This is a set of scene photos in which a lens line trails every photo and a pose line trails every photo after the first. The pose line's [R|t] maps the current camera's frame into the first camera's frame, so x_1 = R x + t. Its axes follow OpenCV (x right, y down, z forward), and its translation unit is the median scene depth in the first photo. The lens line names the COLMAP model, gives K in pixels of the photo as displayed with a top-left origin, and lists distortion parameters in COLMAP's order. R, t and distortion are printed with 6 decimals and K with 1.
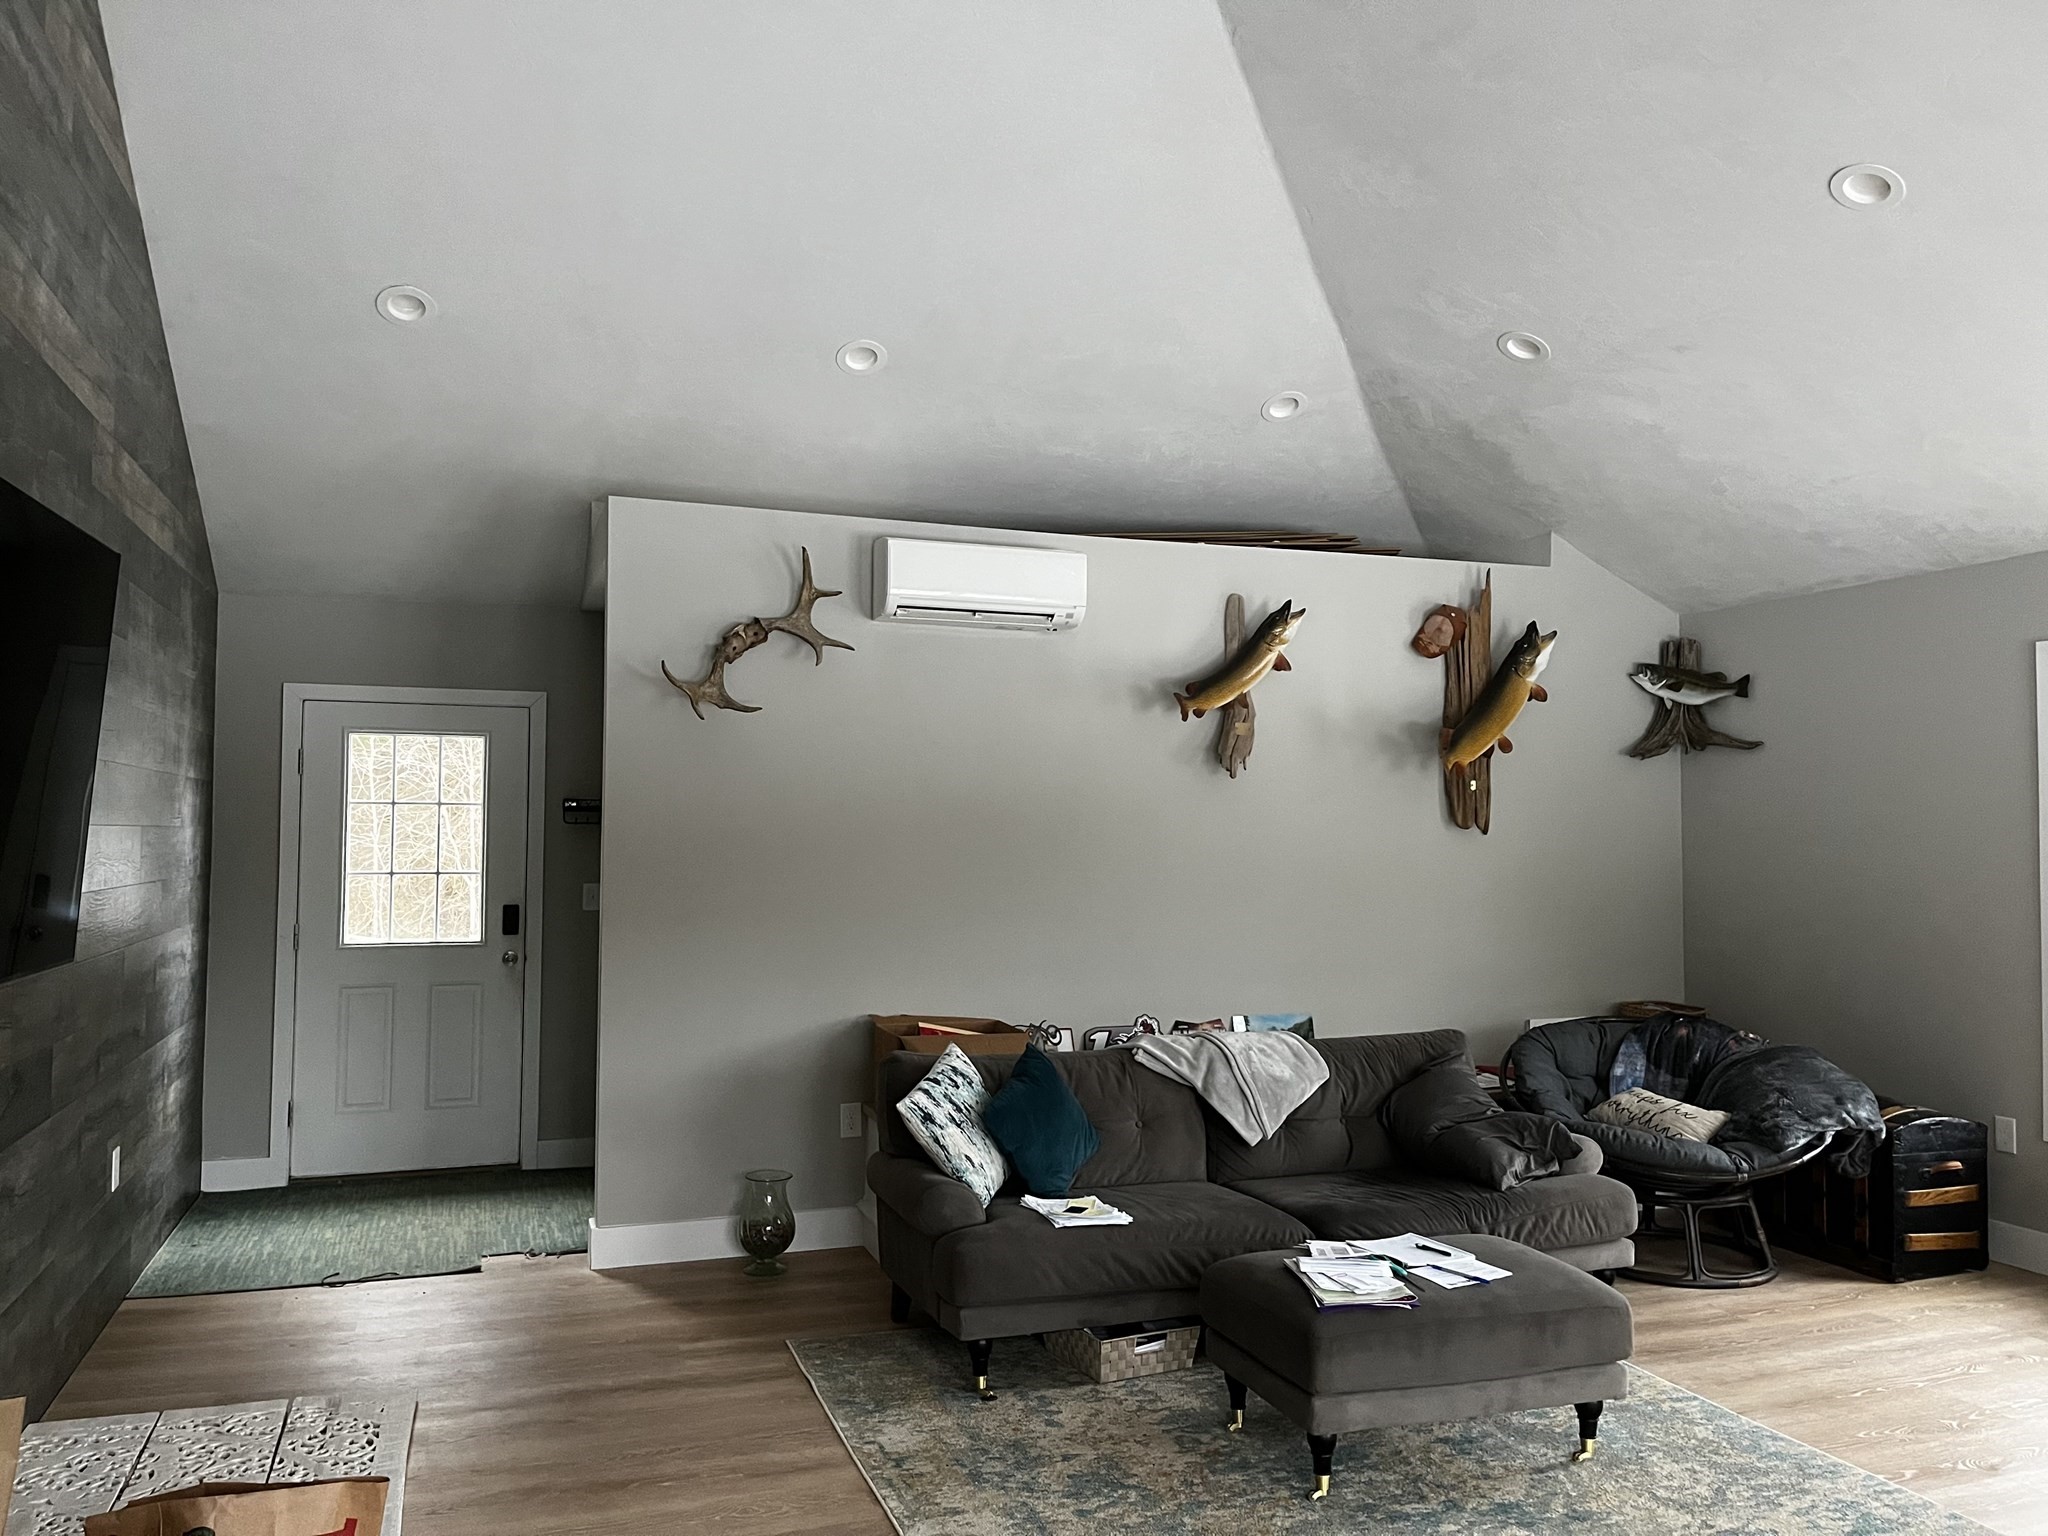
lens RADIAL K [[1543.0, 0, 1026.1], [0, 1543.0, 763.0], [0, 0, 1]] dist [0.078452, -0.099209]
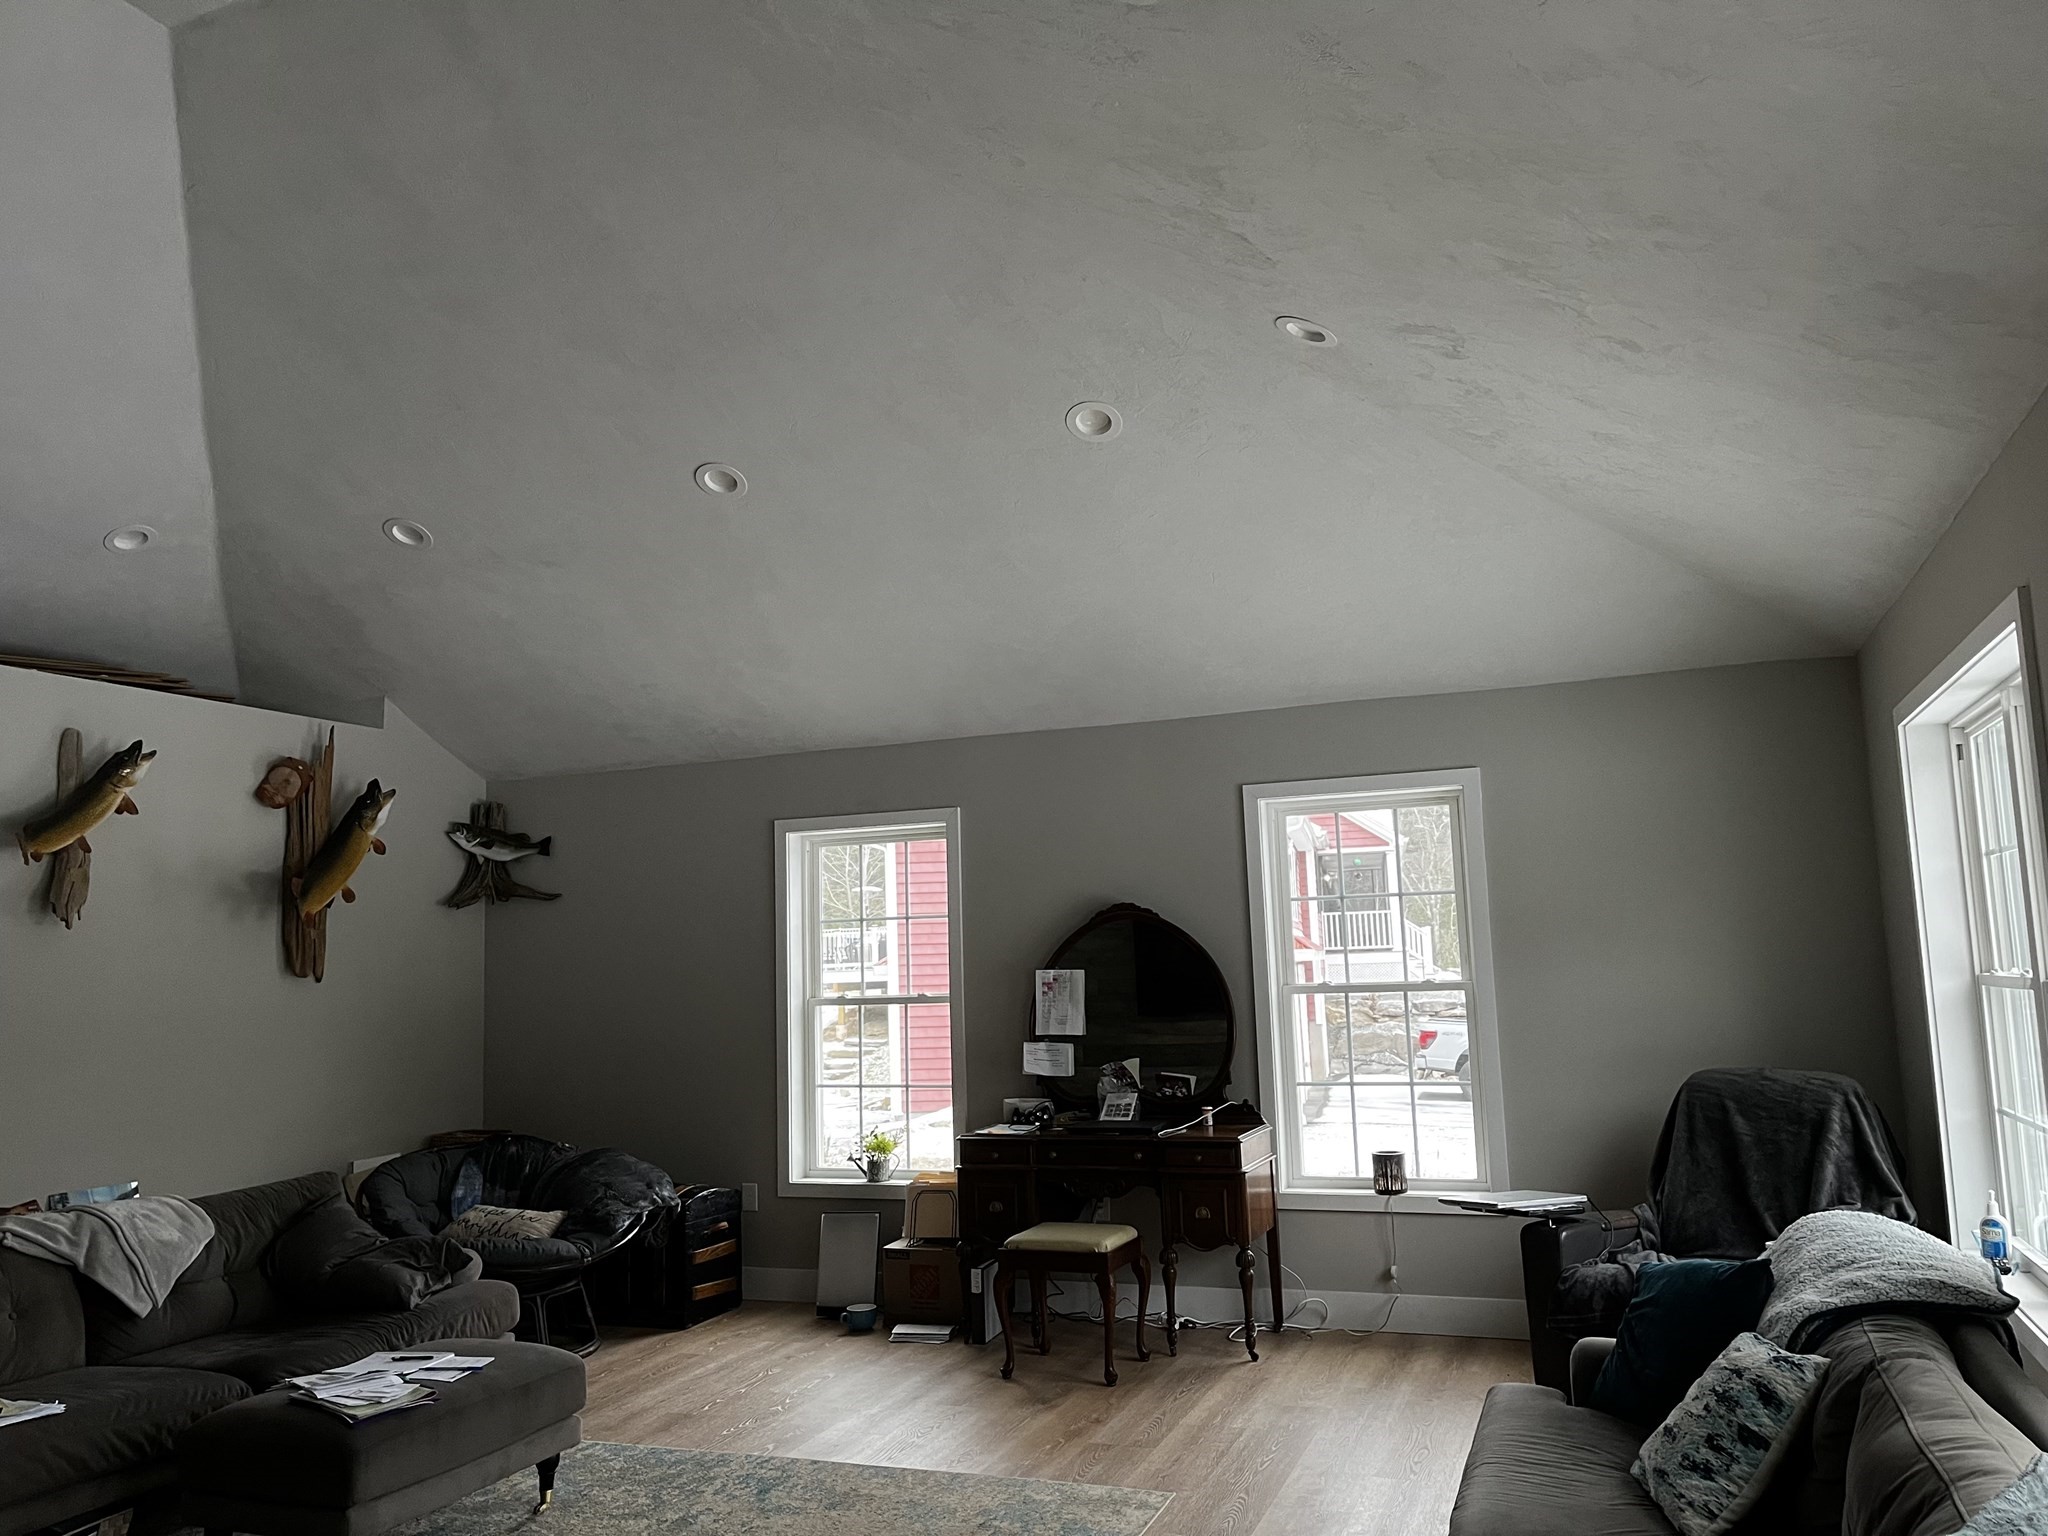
lens RADIAL K [[1543.0, 0, 1026.1], [0, 1543.0, 763.0], [0, 0, 1]] dist [0.078452, -0.099209]
pose [[0.657755, 0.072445, 0.749740, -0.219379], [0.003569, 0.995053, -0.099280, 0.006936], [-0.753223, 0.067977, 0.654243, -0.045782]]
